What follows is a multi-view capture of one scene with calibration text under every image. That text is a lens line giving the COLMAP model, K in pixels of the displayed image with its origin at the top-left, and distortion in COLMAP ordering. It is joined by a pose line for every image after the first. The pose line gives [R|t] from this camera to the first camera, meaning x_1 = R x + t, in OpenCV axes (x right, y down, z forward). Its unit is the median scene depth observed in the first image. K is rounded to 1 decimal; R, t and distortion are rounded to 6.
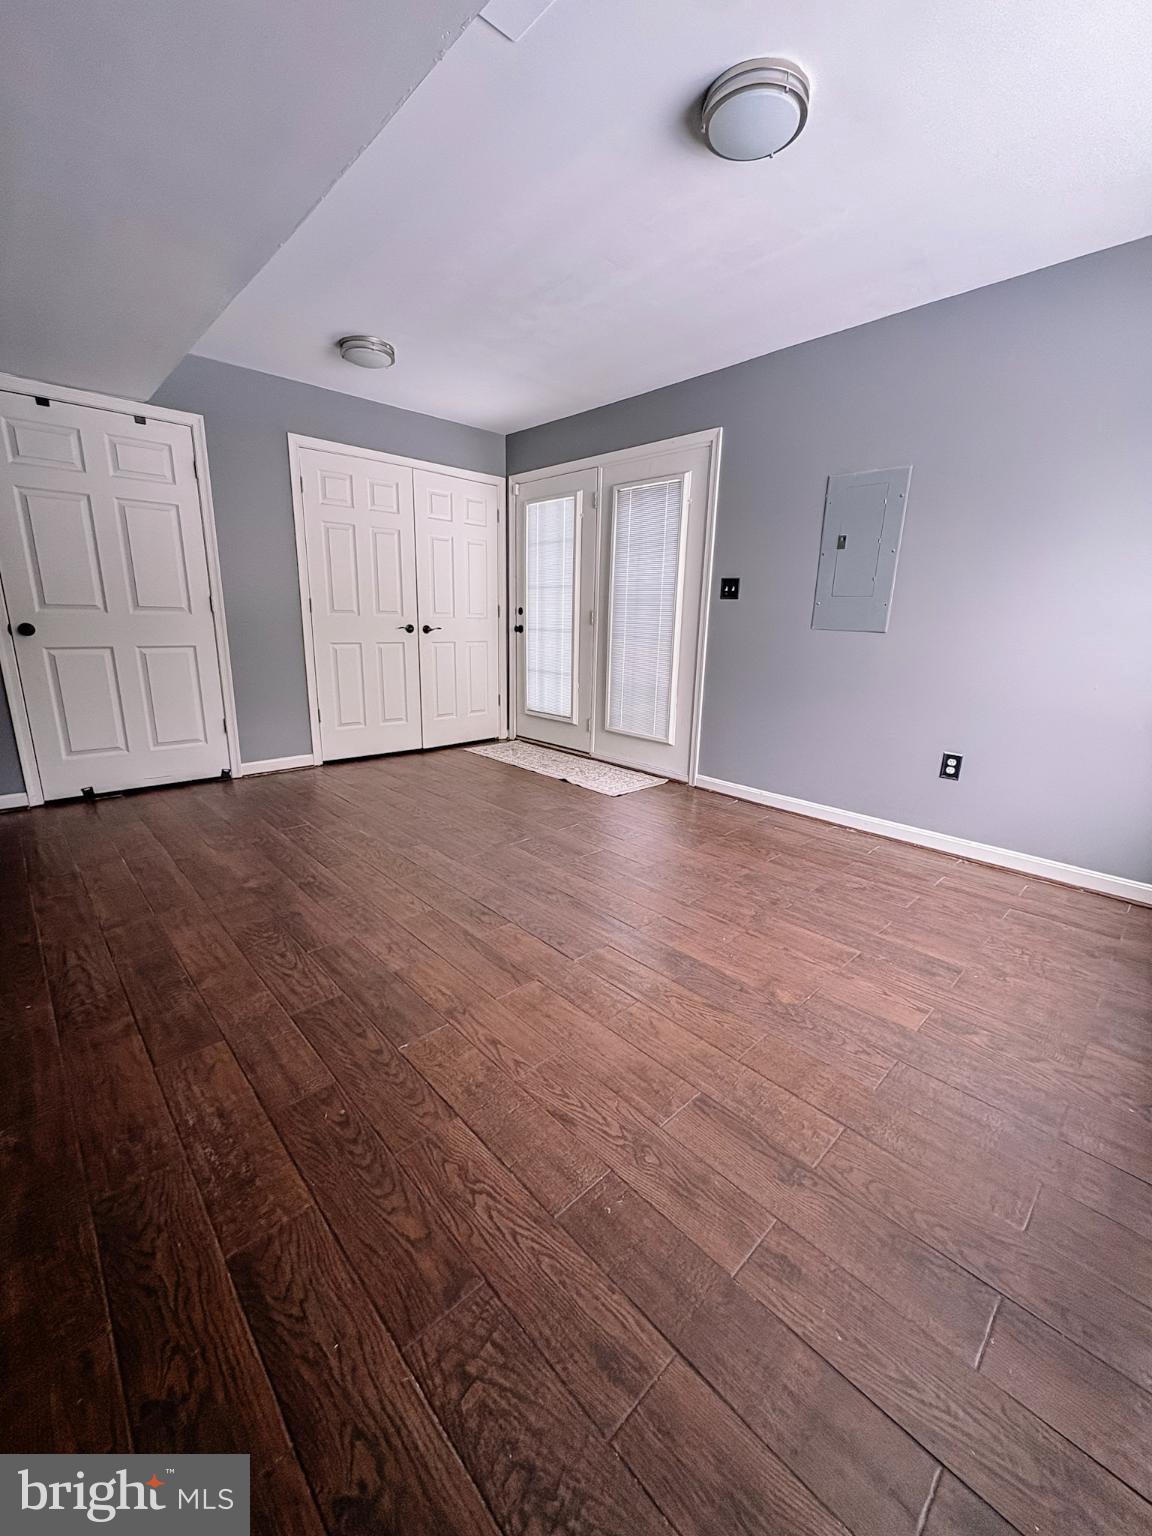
lens RADIAL K [[608.6, 0, 581.4], [0, 608.6, 765.9], [0, 0, 1]] dist [-0.000525, 0.000216]
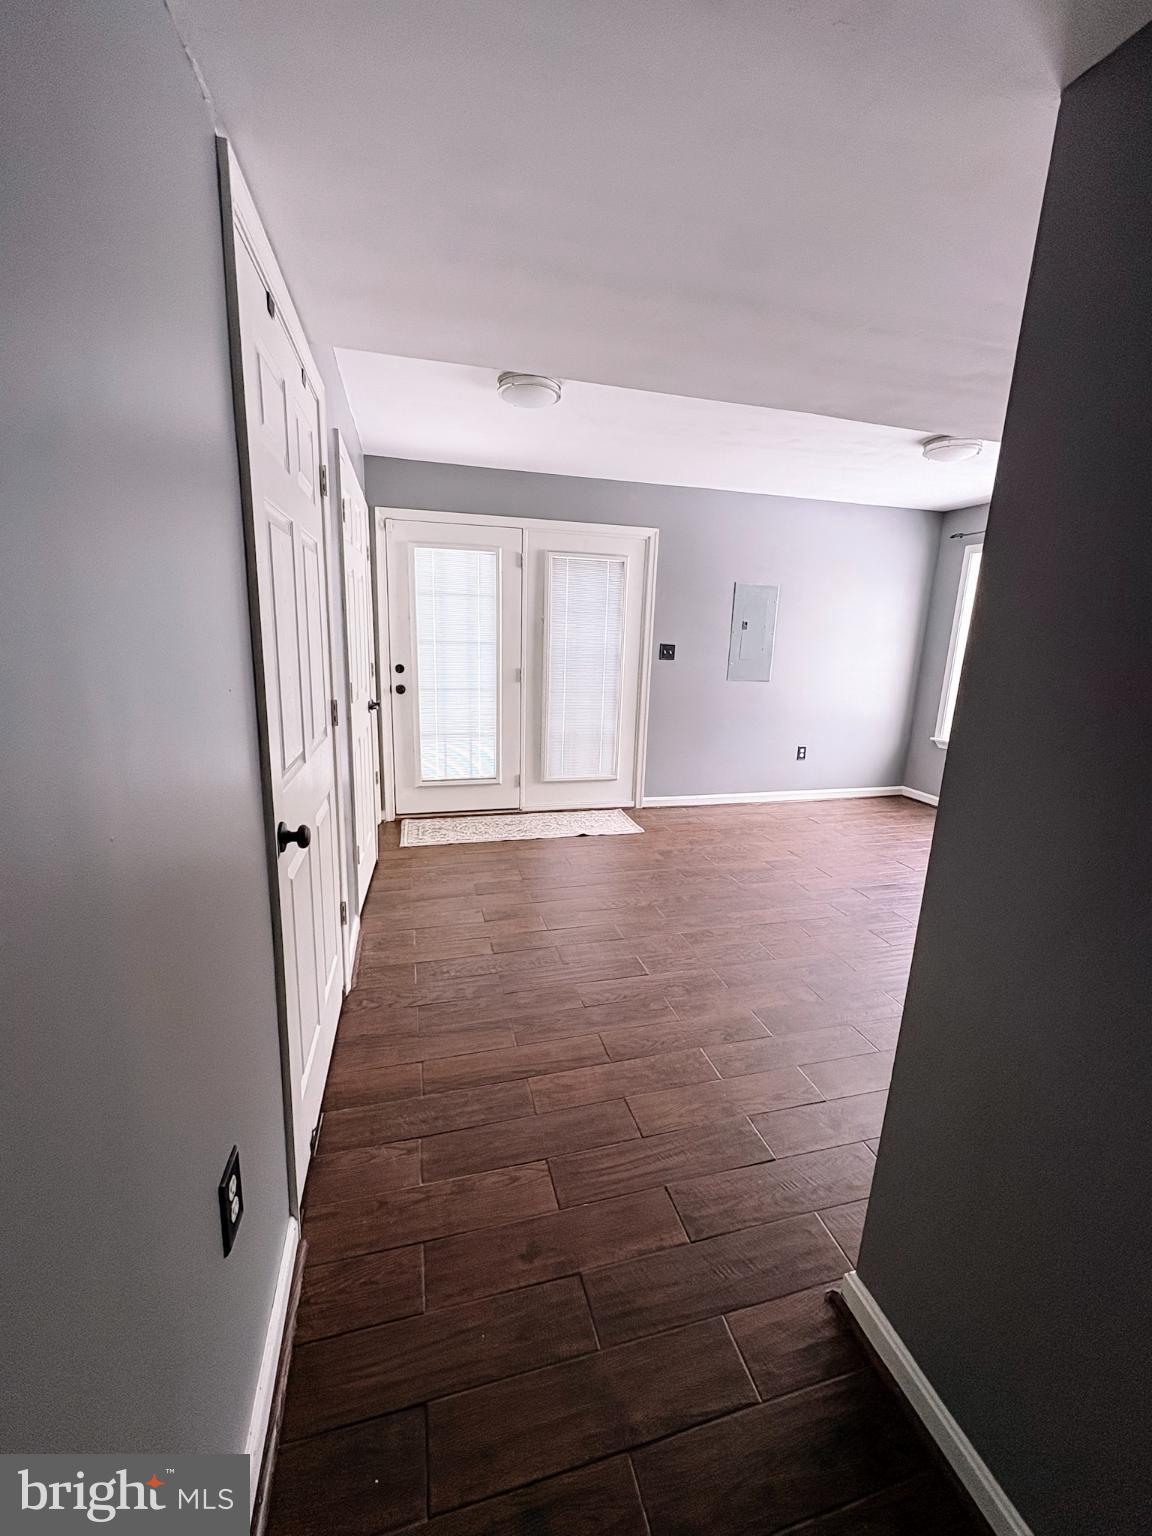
lens RADIAL K [[608.6, 0, 574.1], [0, 608.6, 765.5], [0, 0, 1]] dist [-0.000525, 0.000216]
pose [[0.482702, -0.199828, 0.852682, -1.000920], [0.194169, 0.973809, 0.118295, -0.243050], [-0.853989, 0.108463, 0.508860, 0.523873]]
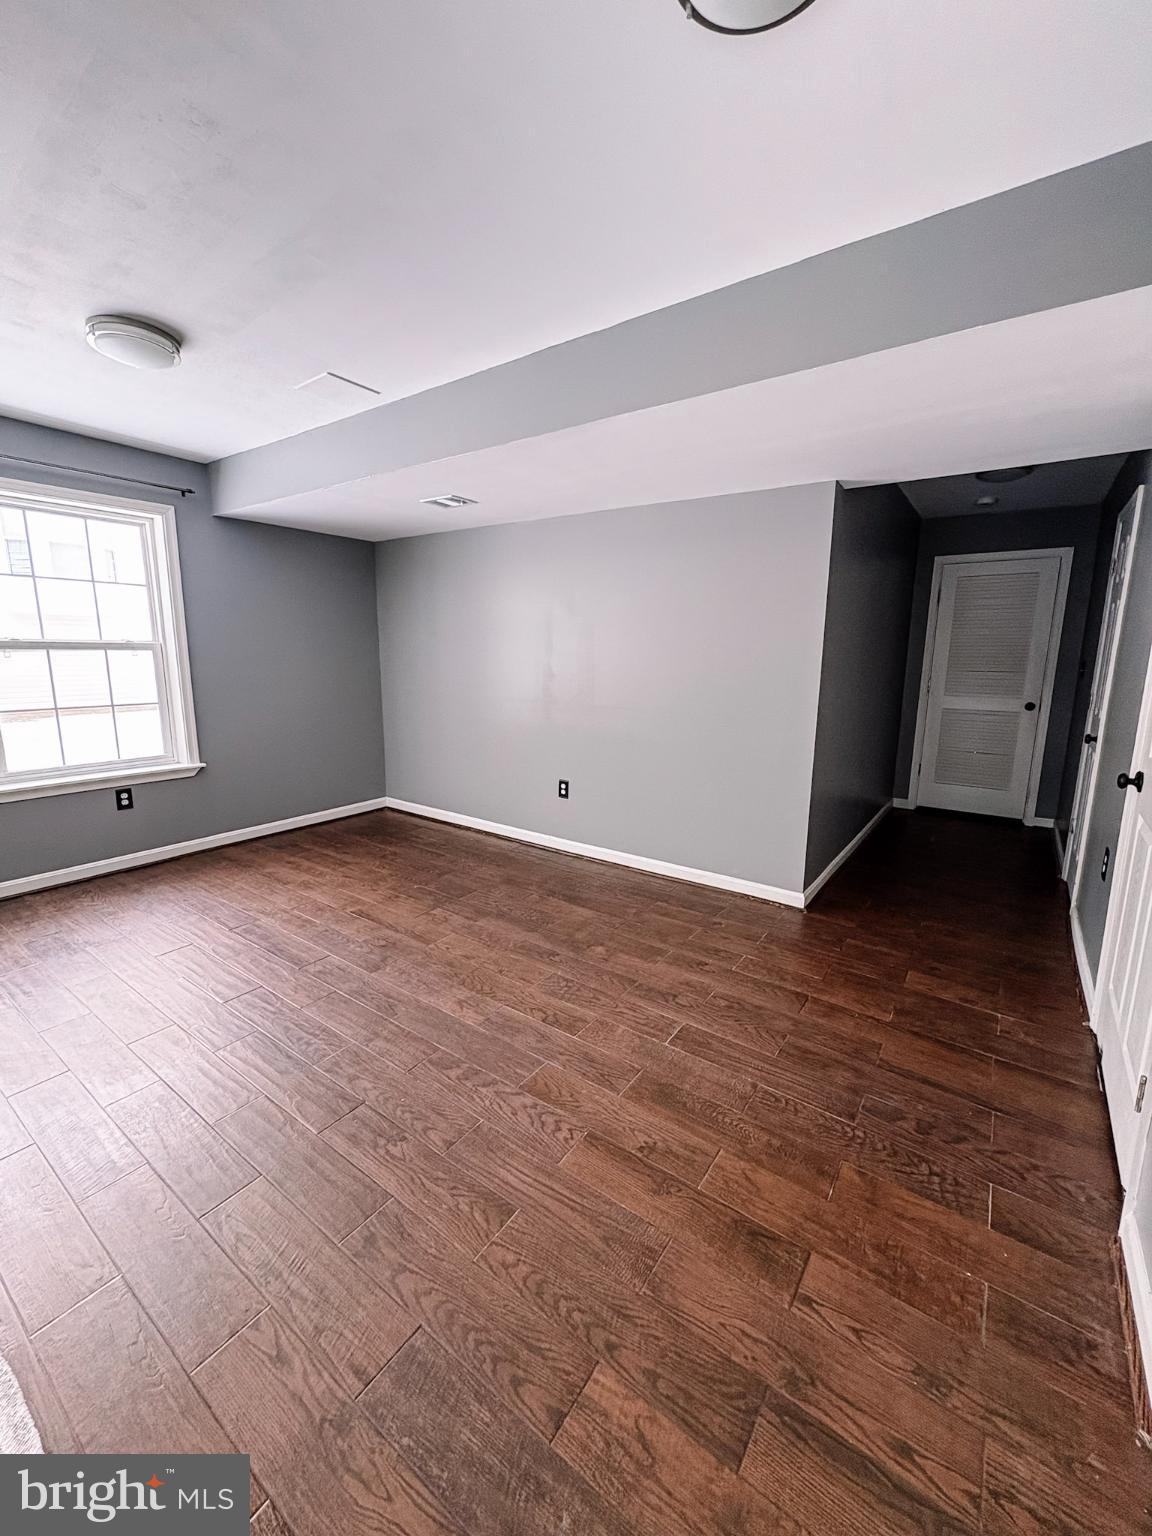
lens RADIAL K [[608.6, 0, 576.9], [0, 608.6, 765.2], [0, 0, 1]] dist [-0.000525, 0.000216]
pose [[-0.981369, -0.003659, -0.192099, -0.188946], [-0.082581, 0.910789, 0.404530, -0.384989], [0.173481, 0.412857, -0.894122, 1.252411]]
